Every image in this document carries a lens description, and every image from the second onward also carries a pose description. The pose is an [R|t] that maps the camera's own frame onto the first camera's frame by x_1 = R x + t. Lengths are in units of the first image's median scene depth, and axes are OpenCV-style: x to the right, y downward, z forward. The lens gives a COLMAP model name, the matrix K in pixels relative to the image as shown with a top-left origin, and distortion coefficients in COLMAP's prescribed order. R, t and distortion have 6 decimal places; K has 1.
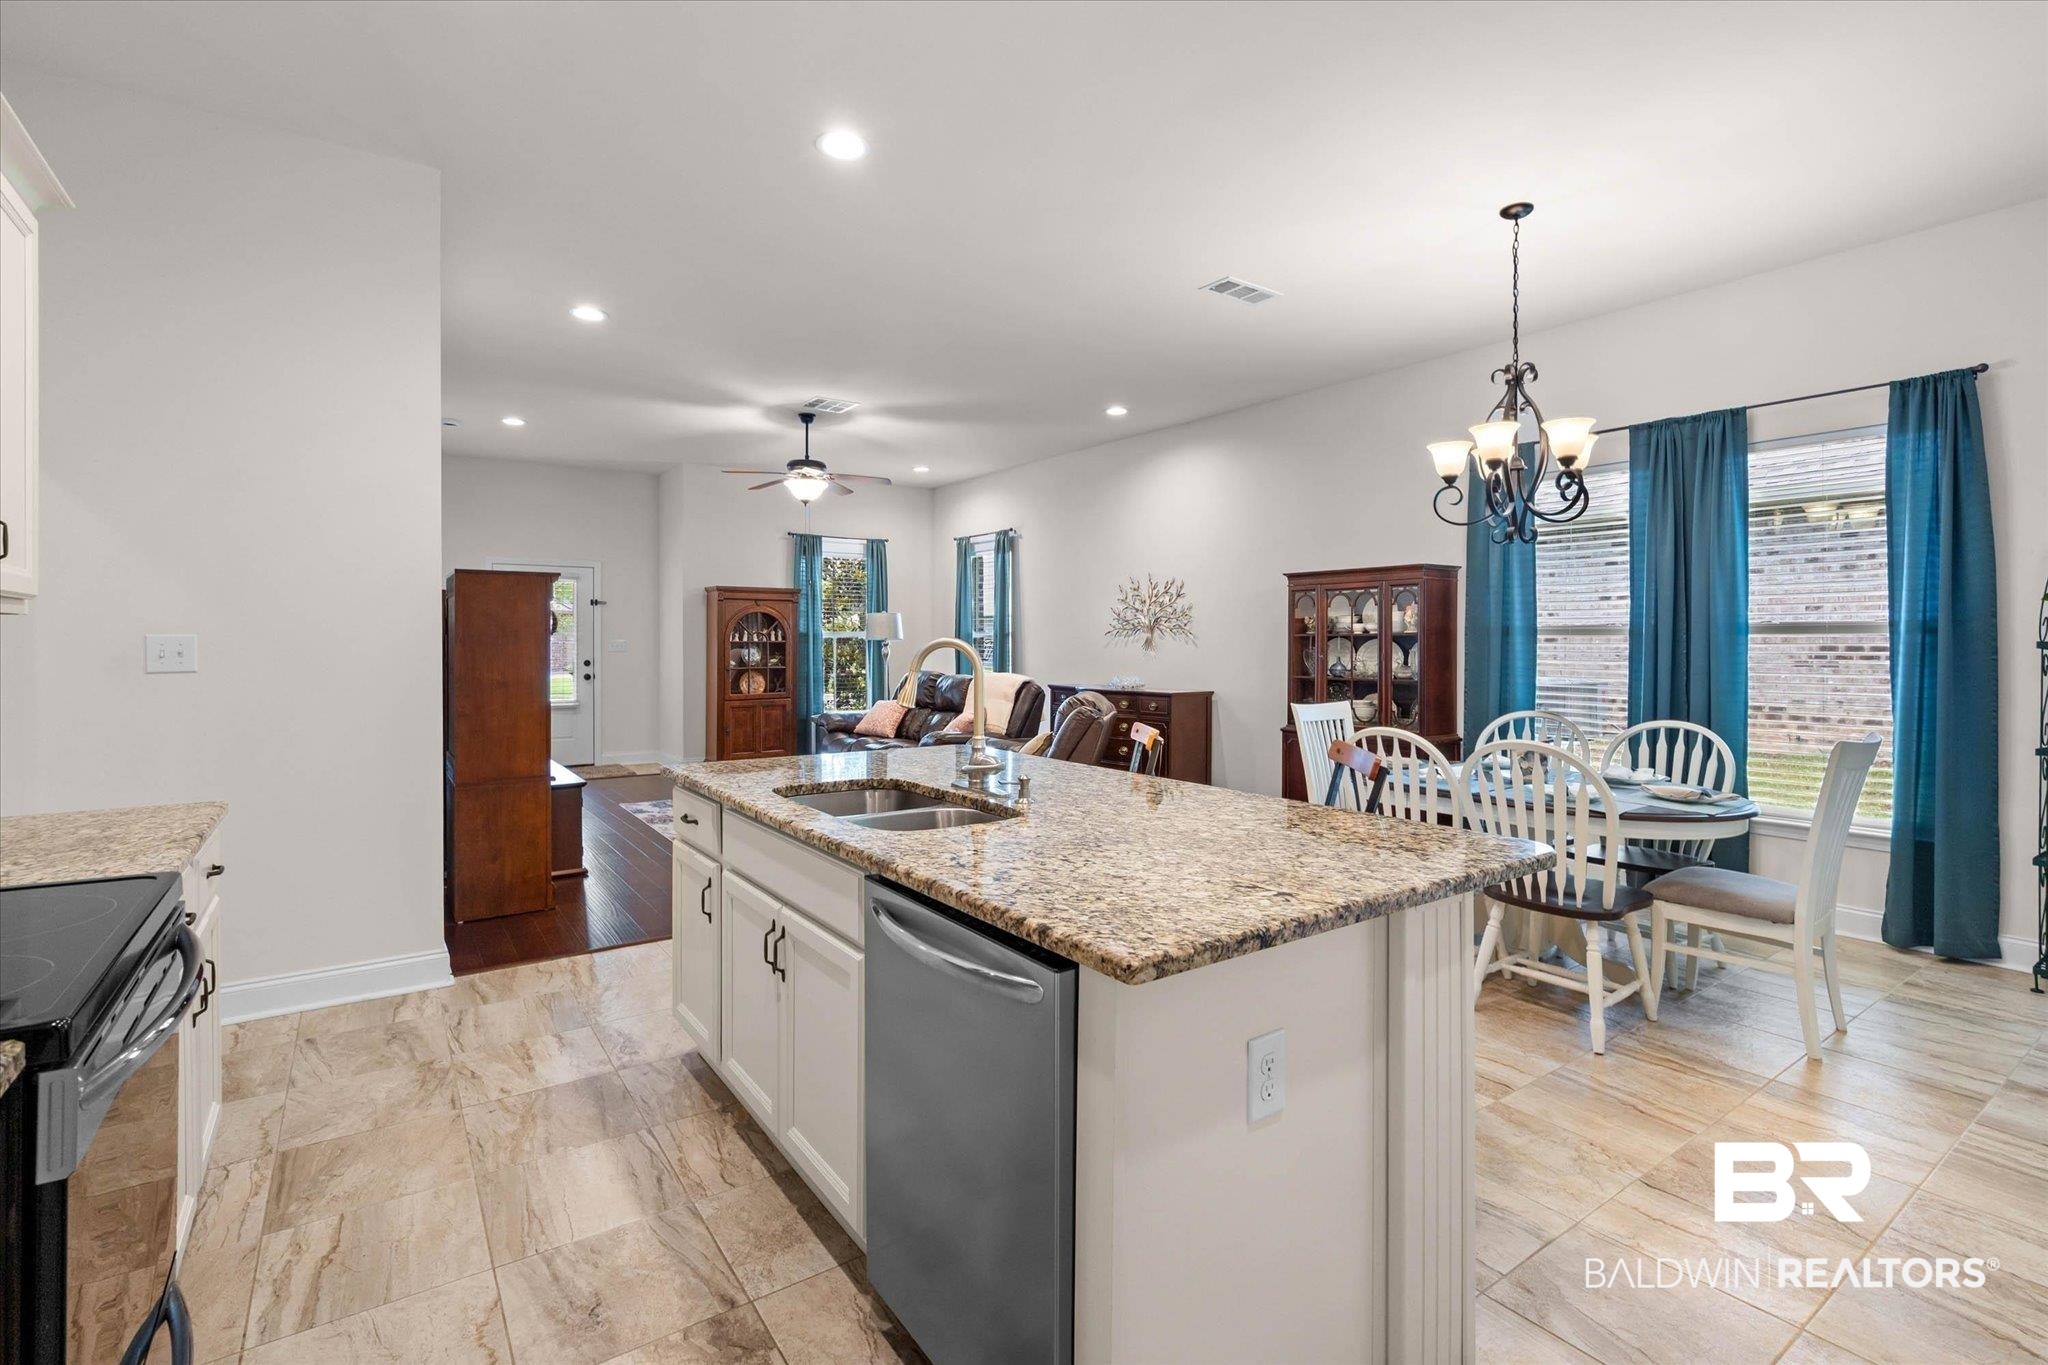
lens RADIAL K [[943.3, 0, 1017.7], [0, 943.3, 650.3], [0, 0, 1]] dist [-0.004794, -0.000139]
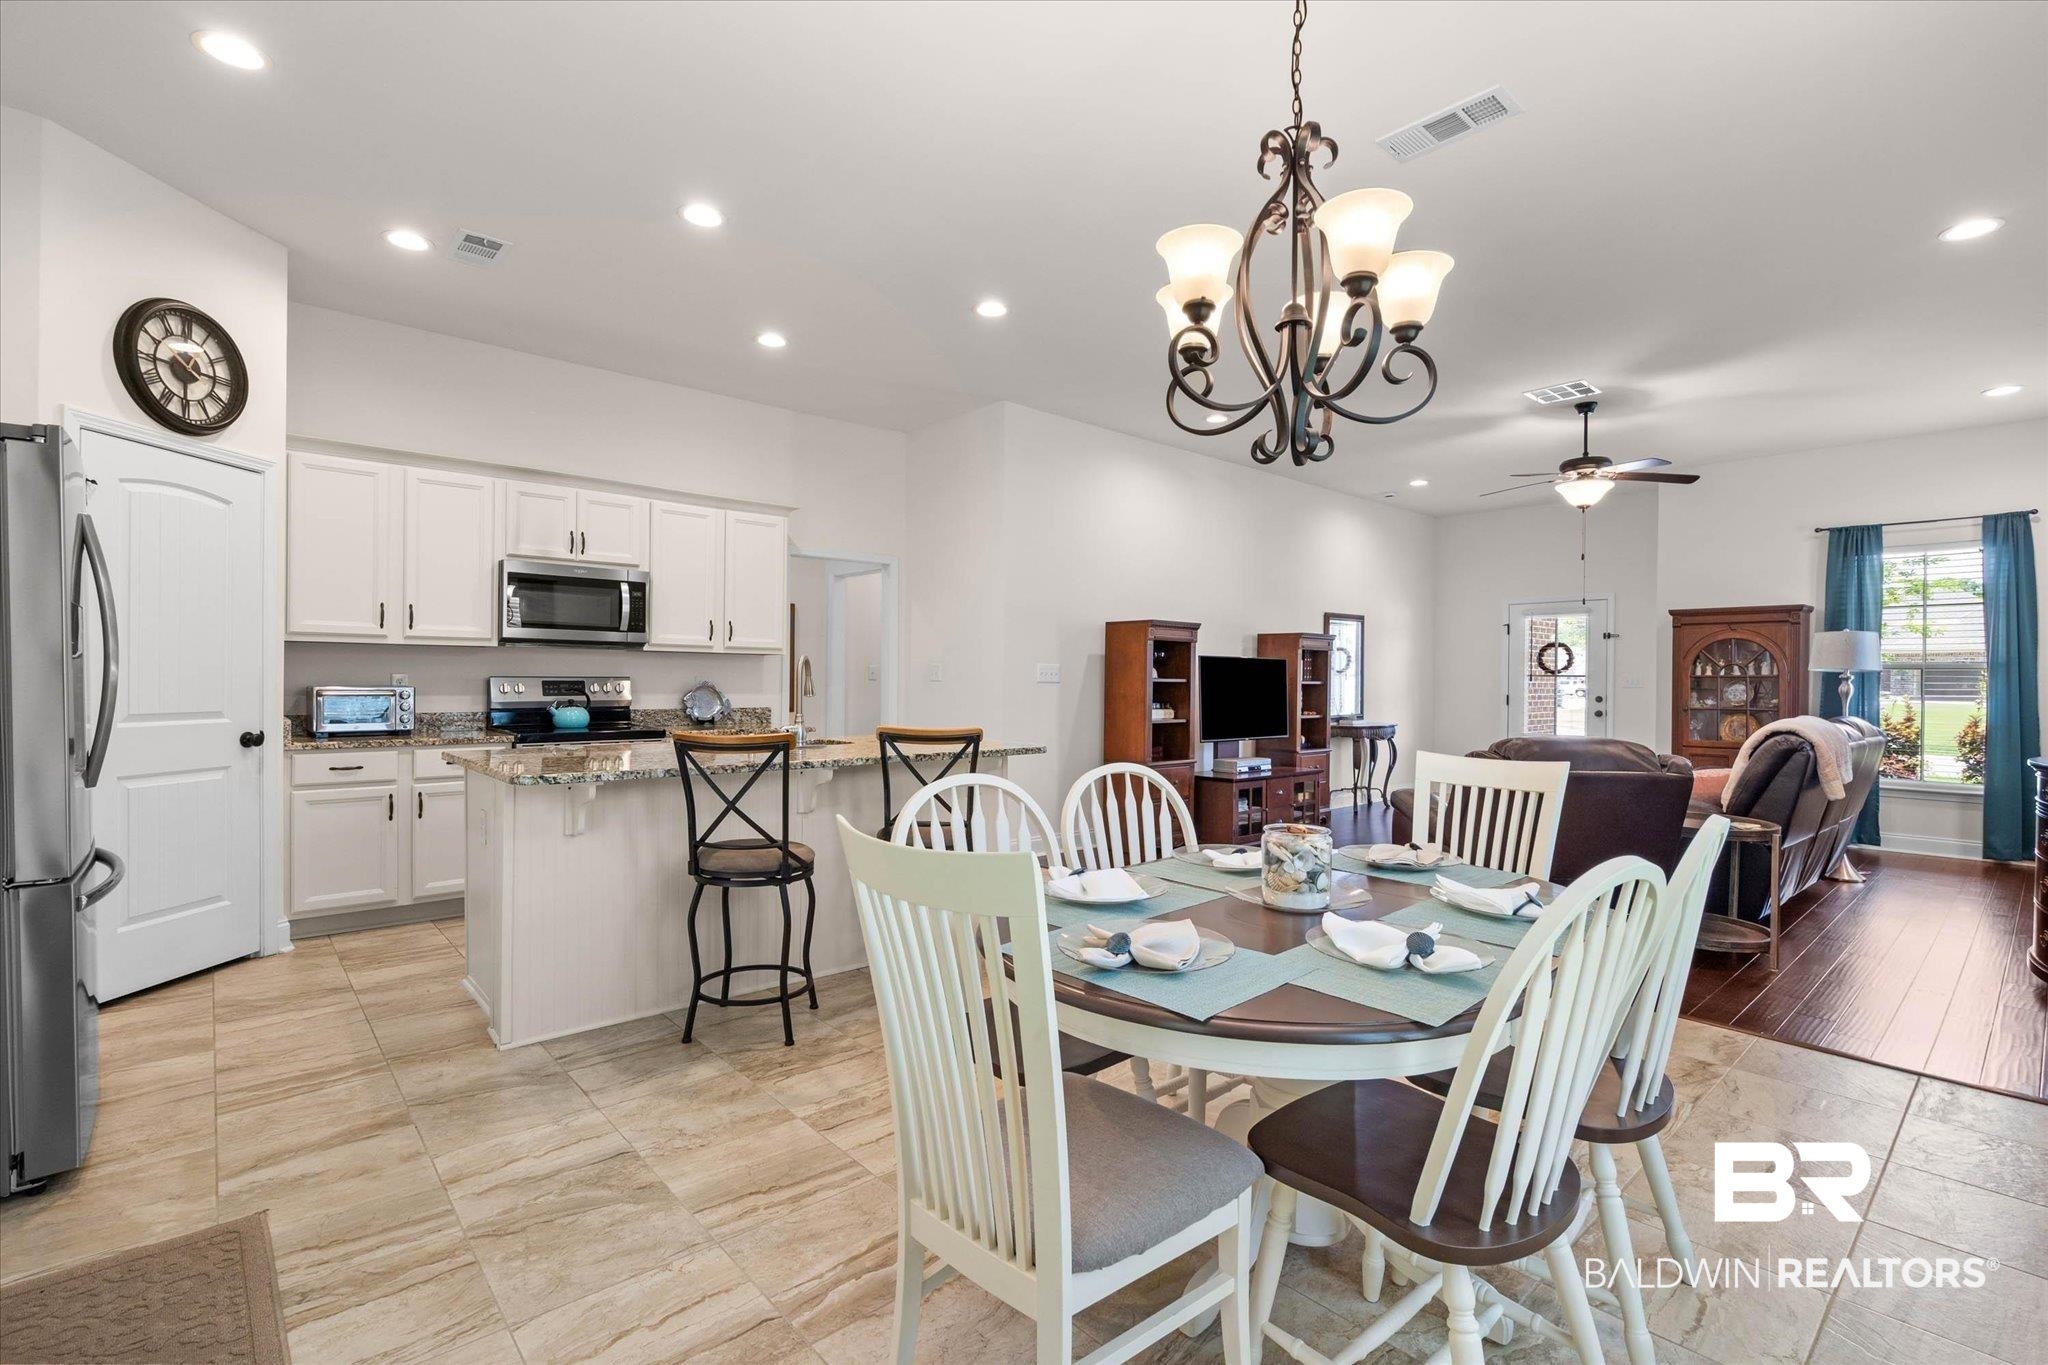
lens RADIAL K [[927.6, 0, 1022.6], [0, 927.6, 675.0], [0, 0, 1]] dist [-0.001634, -0.000079]
pose [[0.116352, -0.005996, -0.993190, 0.635831], [-0.017947, 0.999806, -0.008138, 0.011066], [0.993046, 0.018771, 0.116222, 0.473614]]
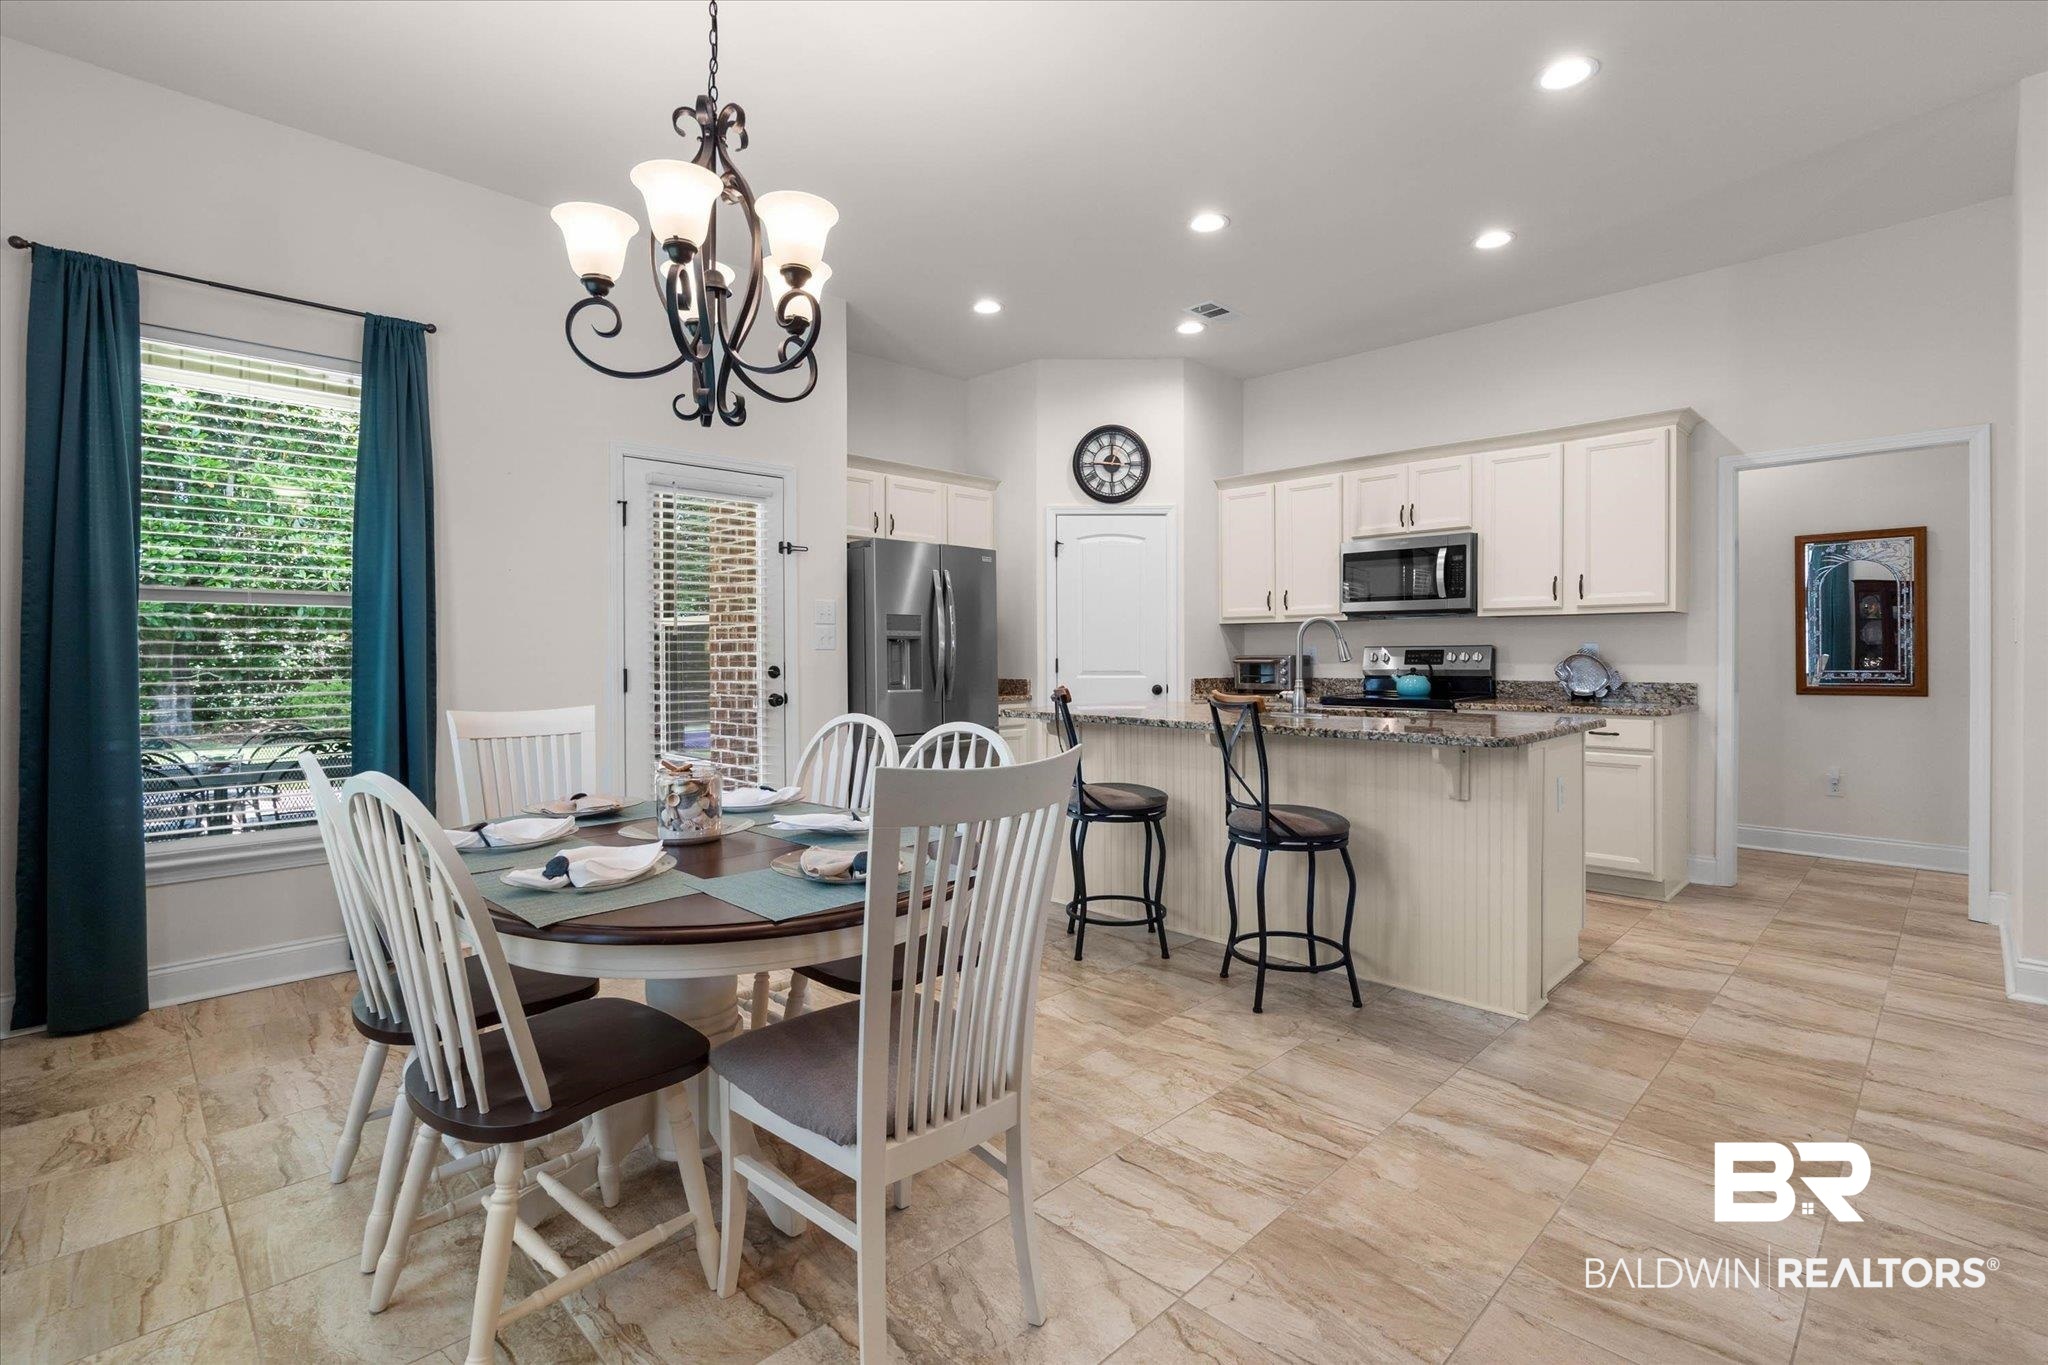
lens RADIAL K [[951.2, 0, 1028.1], [0, 951.2, 658.4], [0, 0, 1]] dist [0.001378, -0.000059]
pose [[-0.983756, 0.001425, -0.179503, 0.269029], [-0.000812, 0.999923, 0.012388, 0.014110], [0.179507, 0.012332, -0.983679, 0.972741]]
